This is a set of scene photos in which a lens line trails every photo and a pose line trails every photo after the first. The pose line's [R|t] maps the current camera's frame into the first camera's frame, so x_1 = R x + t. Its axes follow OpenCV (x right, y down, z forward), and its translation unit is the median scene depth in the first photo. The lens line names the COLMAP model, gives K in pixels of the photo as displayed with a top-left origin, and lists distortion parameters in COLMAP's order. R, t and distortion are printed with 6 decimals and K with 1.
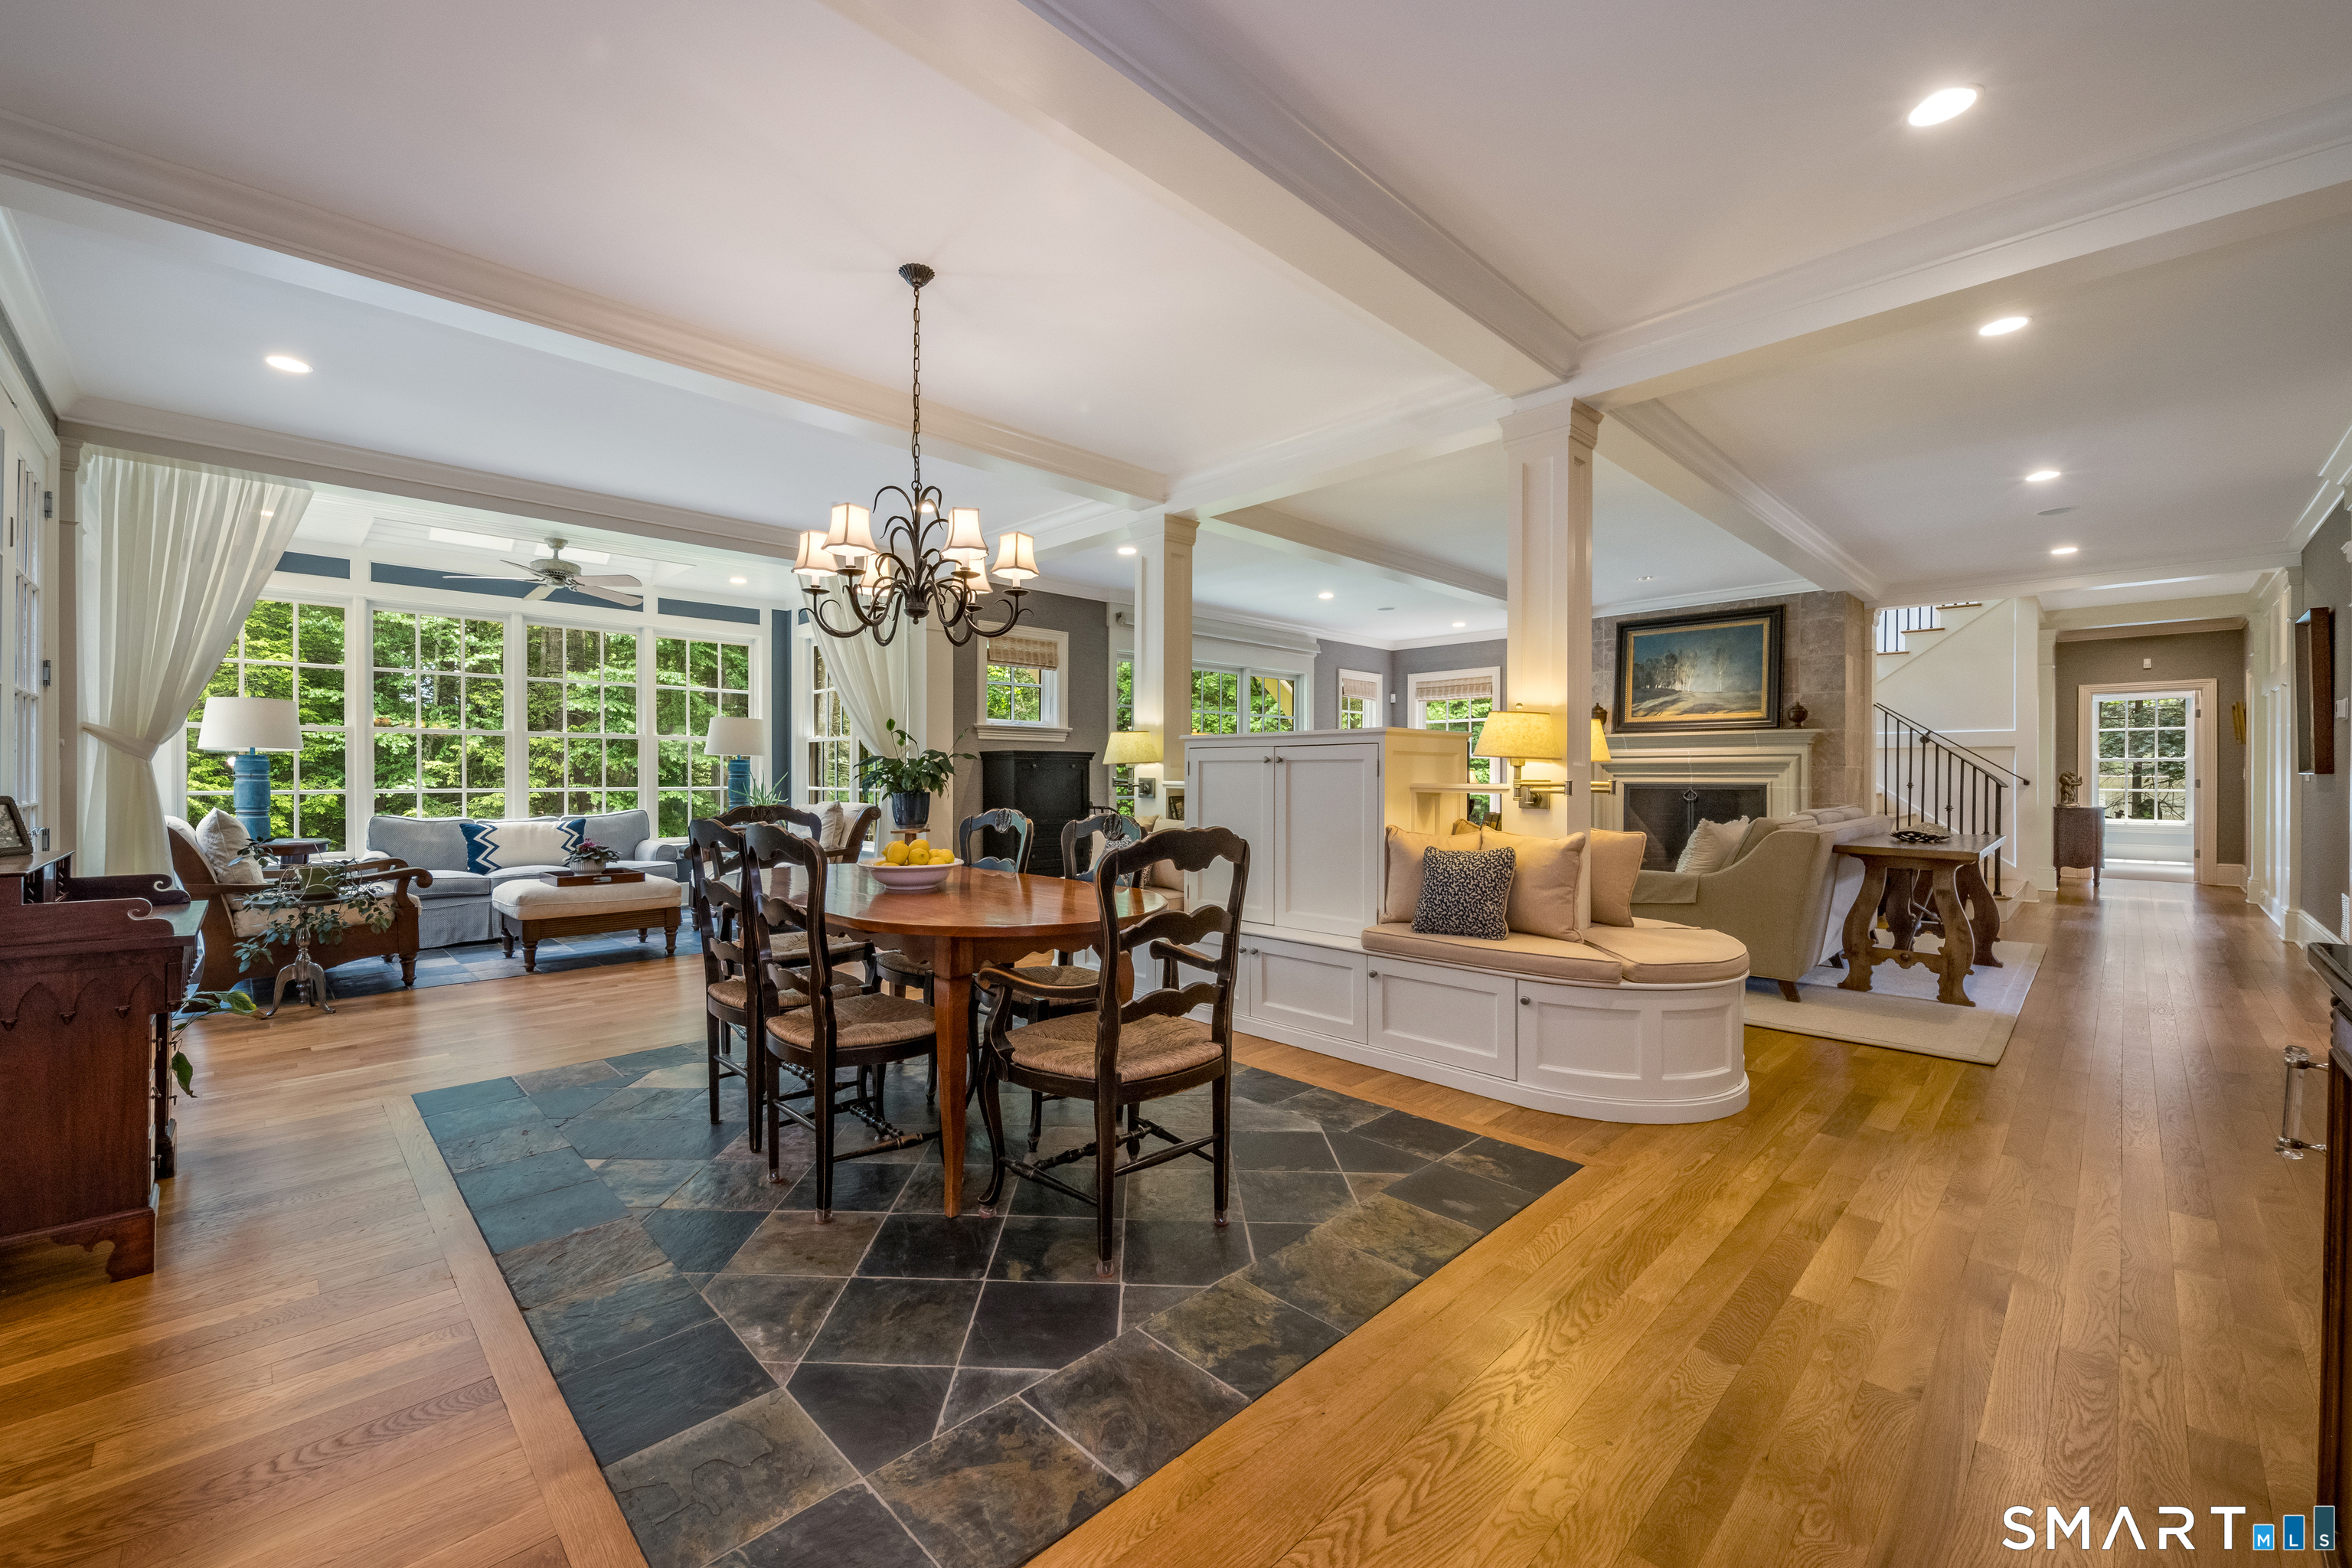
lens RADIAL K [[955.3, 0, 1176.0], [0, 955.3, 784.0], [0, 0, 1]] dist [-0.002144, -0.000339]
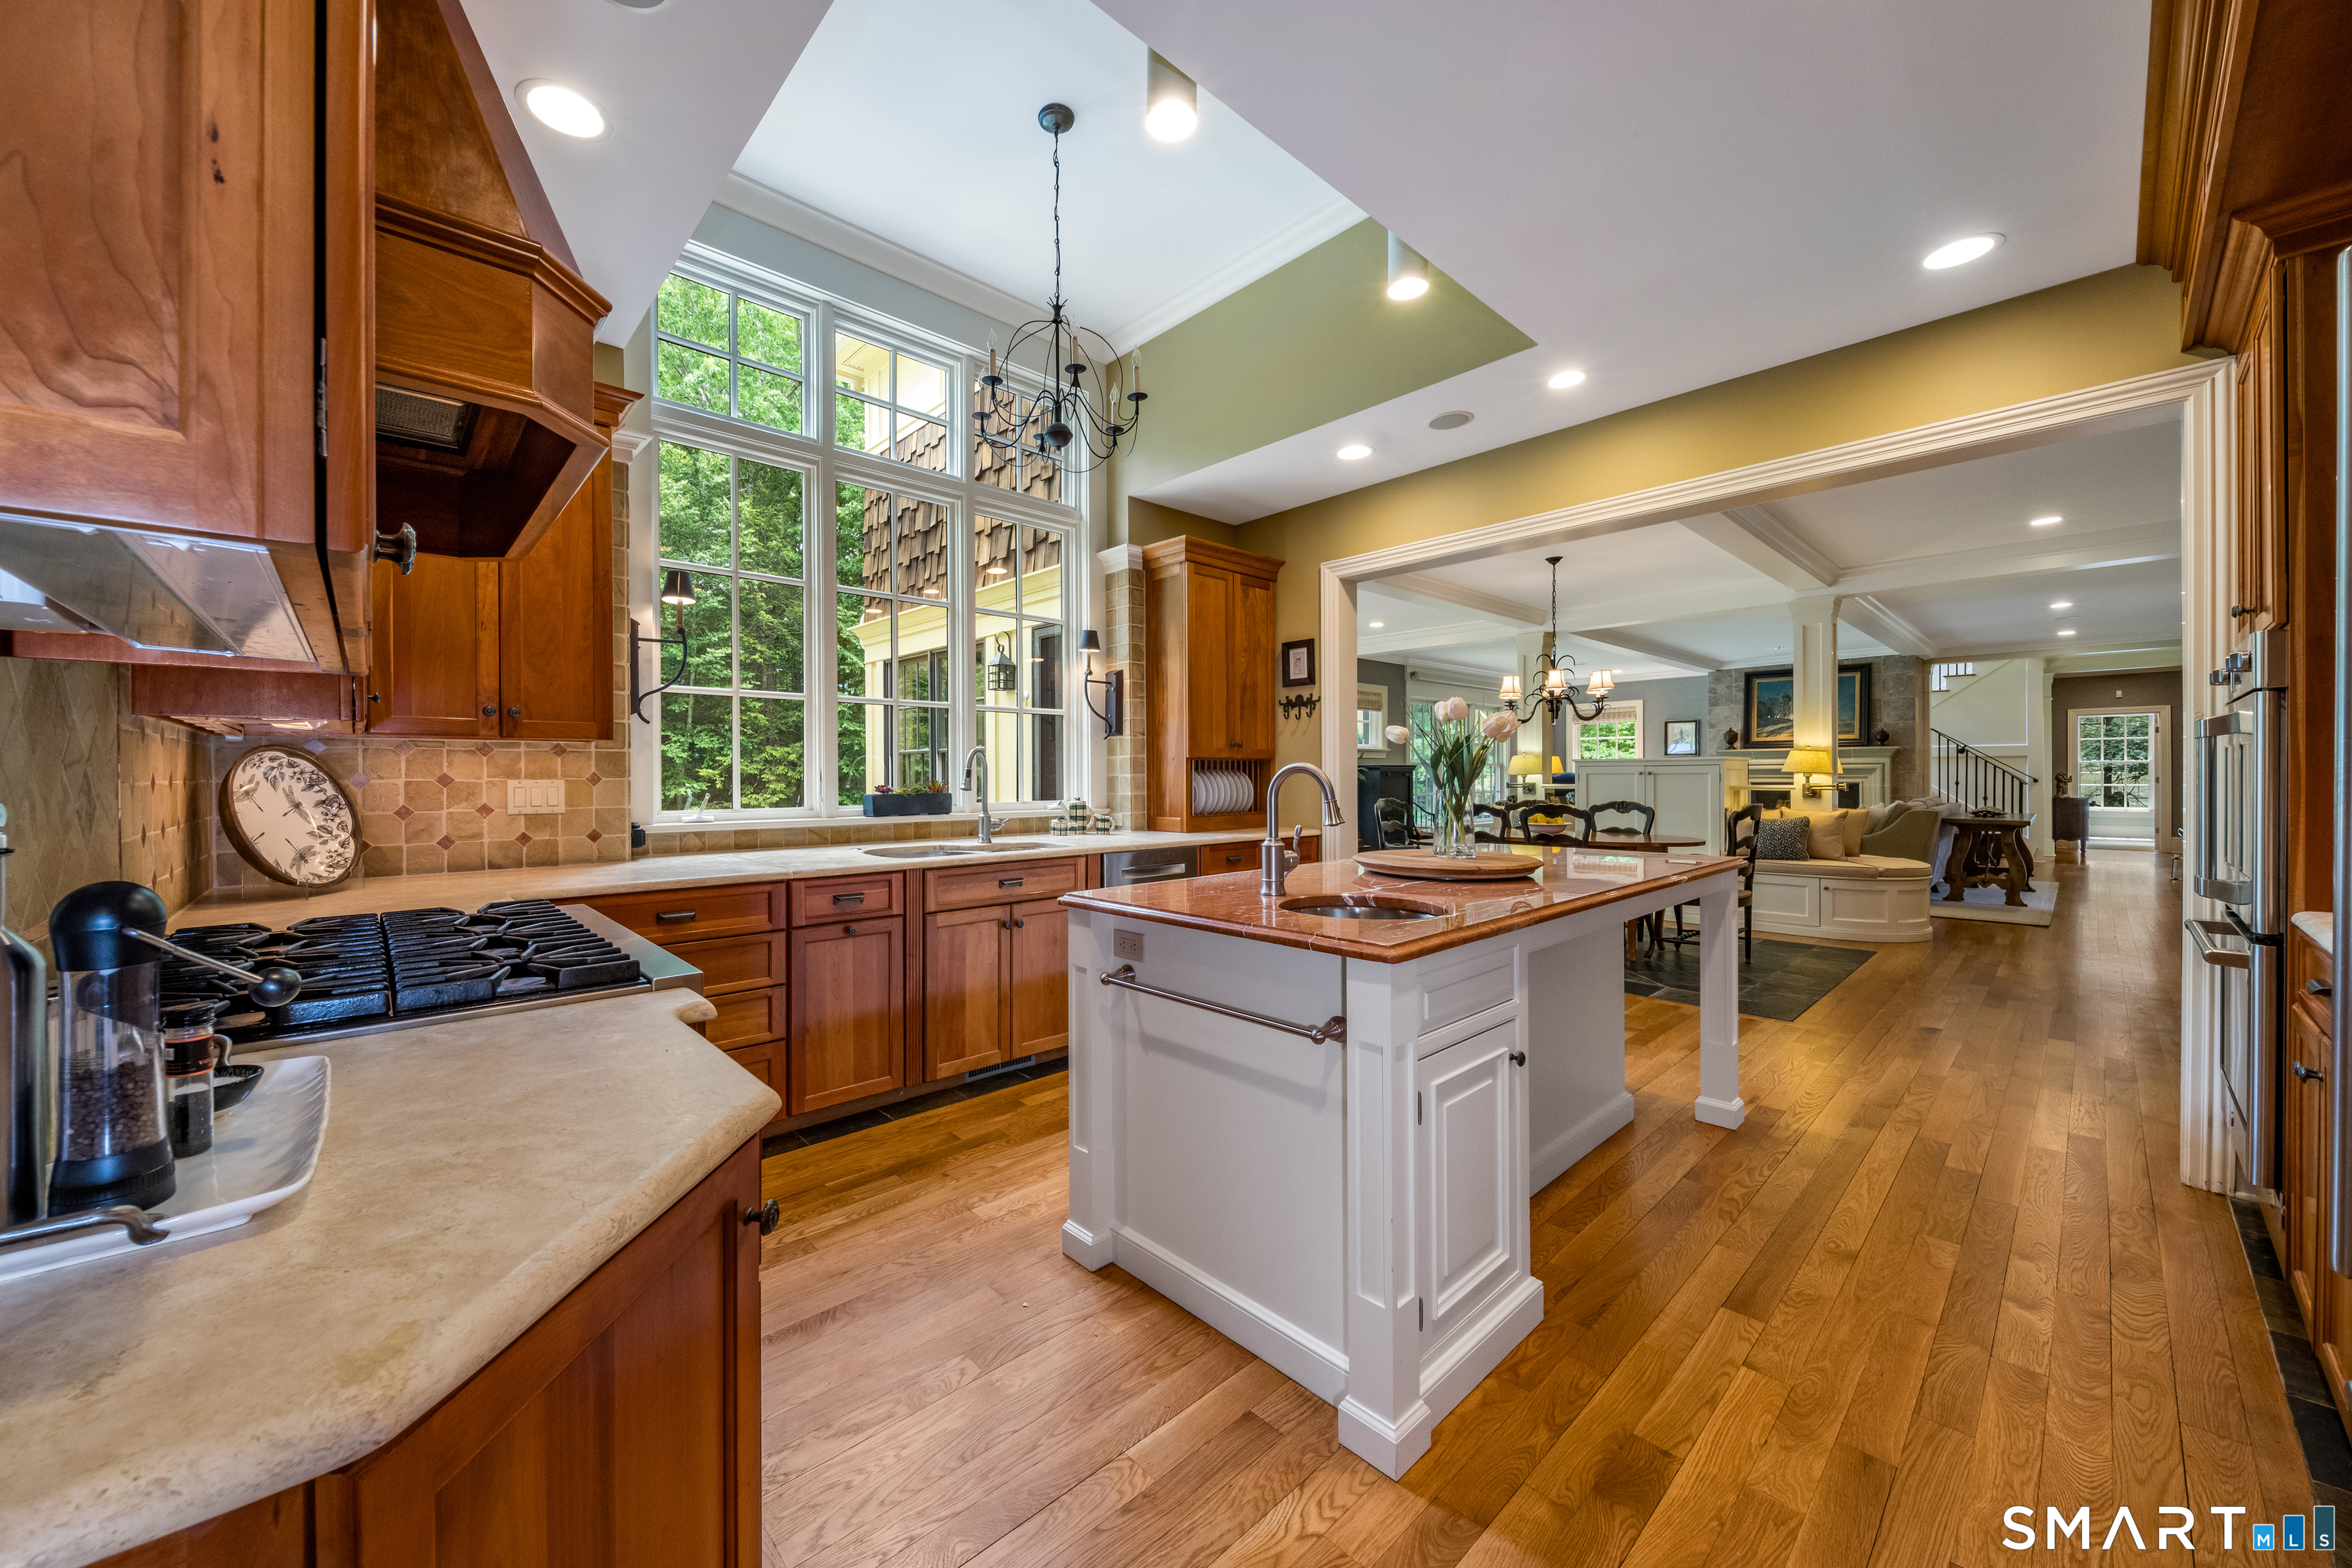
lens RADIAL K [[875.2, 0, 1176.0], [0, 875.2, 784.0], [0, 0, 1]] dist [-0.001068, -0.000133]
pose [[0.999646, -0.007881, -0.025419, -0.487947], [0.007860, 0.999969, -0.000916, -0.006562], [0.025425, 0.000716, 0.999676, -0.465103]]
